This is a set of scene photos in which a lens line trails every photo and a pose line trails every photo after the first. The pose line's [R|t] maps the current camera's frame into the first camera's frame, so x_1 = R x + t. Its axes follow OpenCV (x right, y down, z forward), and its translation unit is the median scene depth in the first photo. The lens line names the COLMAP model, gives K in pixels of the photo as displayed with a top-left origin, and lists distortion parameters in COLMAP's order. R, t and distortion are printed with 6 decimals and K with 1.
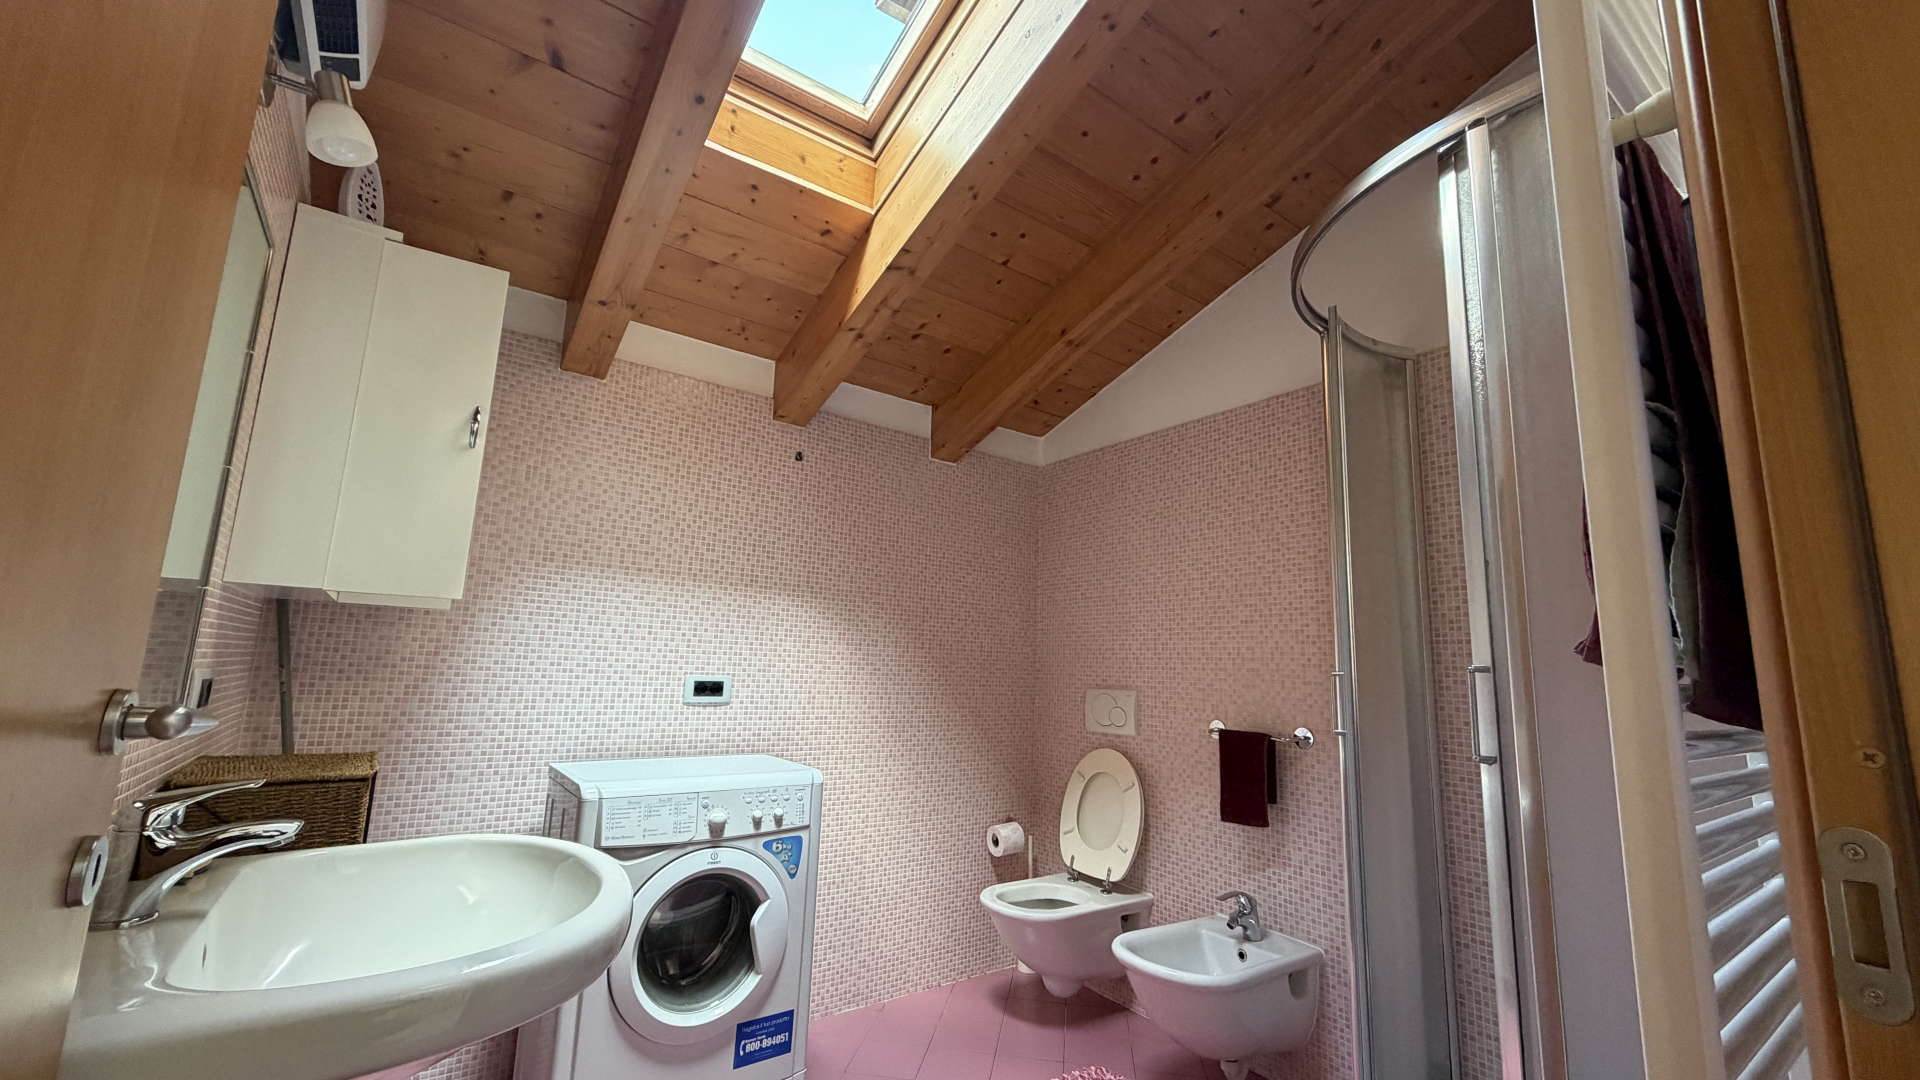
lens RADIAL K [[761.4, 0, 958.2], [0, 761.4, 547.2], [0, 0, 1]] dist [0.001941, 0.000239]
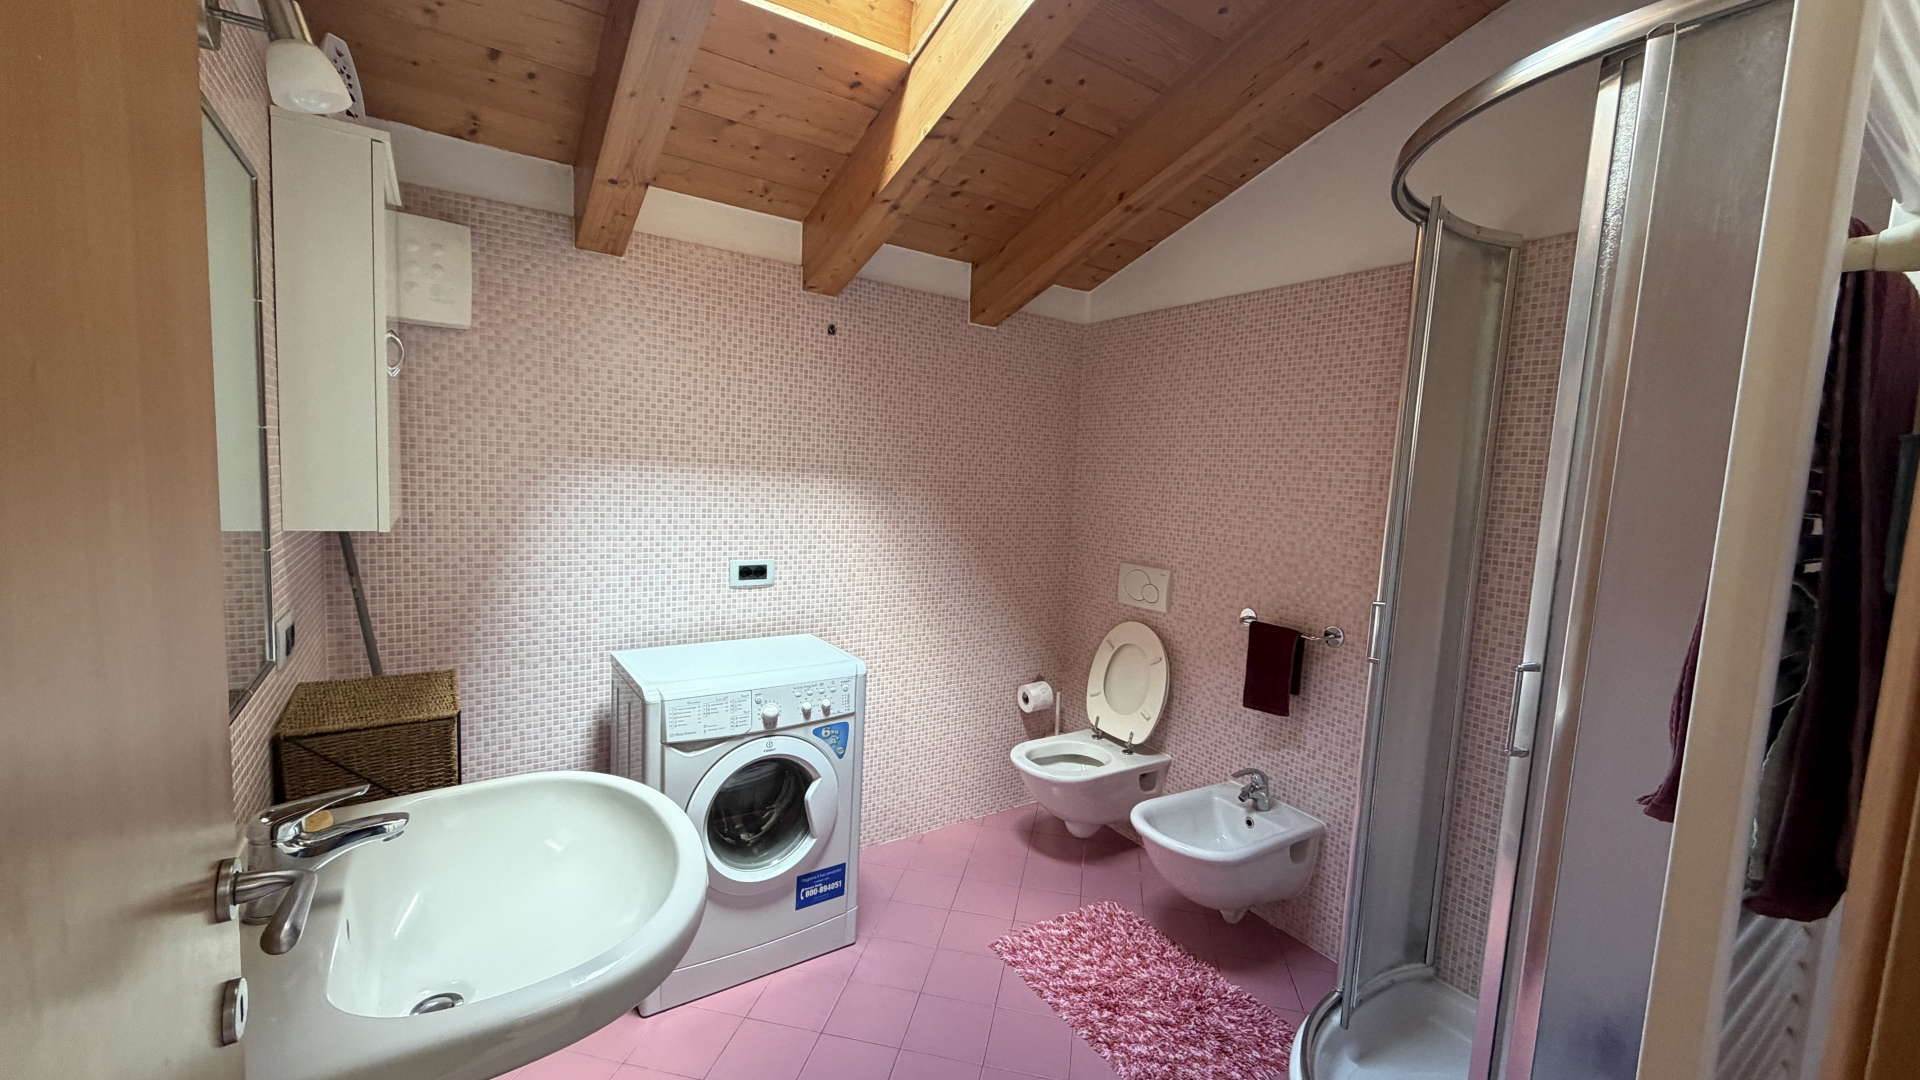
lens RADIAL K [[761.4, 0, 958.4], [0, 761.4, 542.4], [0, 0, 1]] dist [0.001941, 0.000239]
pose [[0.999083, 0.020382, -0.037643, -0.013747], [-0.009990, 0.966106, 0.257953, -0.142448], [0.041625, -0.257340, 0.965424, 0.031266]]
